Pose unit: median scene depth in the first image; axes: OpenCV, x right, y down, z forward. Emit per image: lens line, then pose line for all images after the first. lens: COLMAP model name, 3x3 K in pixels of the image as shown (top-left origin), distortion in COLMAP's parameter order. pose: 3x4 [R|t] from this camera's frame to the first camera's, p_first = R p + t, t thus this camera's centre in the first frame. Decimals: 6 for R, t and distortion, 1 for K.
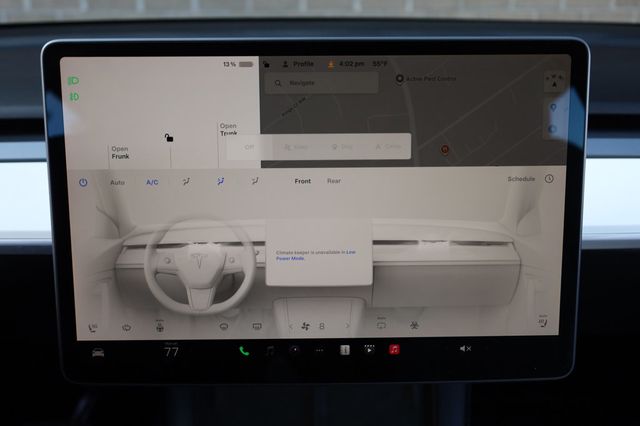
lens RADIAL K [[621.4, 0, 321.4], [0, 621.4, 211.1], [0, 0, 1]] dist [0.004390, 0.000000]
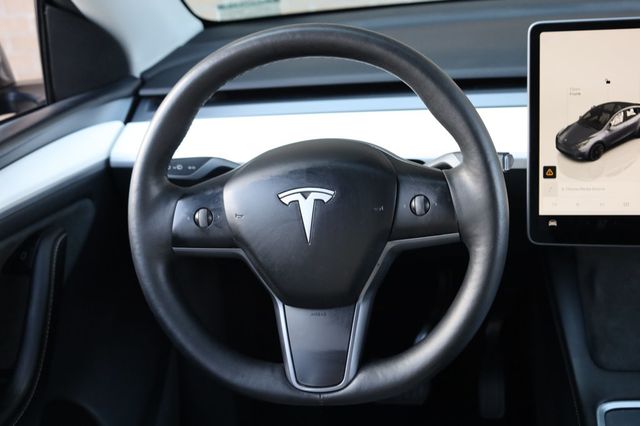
lens RADIAL K [[931.0, 0, 323.0], [0, 931.0, 212.8], [0, 0, 1]] dist [0.042398, 0.000000]
pose [[0.980313, 0.004218, -0.197407, -0.462572], [-0.011802, 0.999236, -0.037255, 0.296964], [0.197099, 0.038851, 0.979613, -1.381300]]
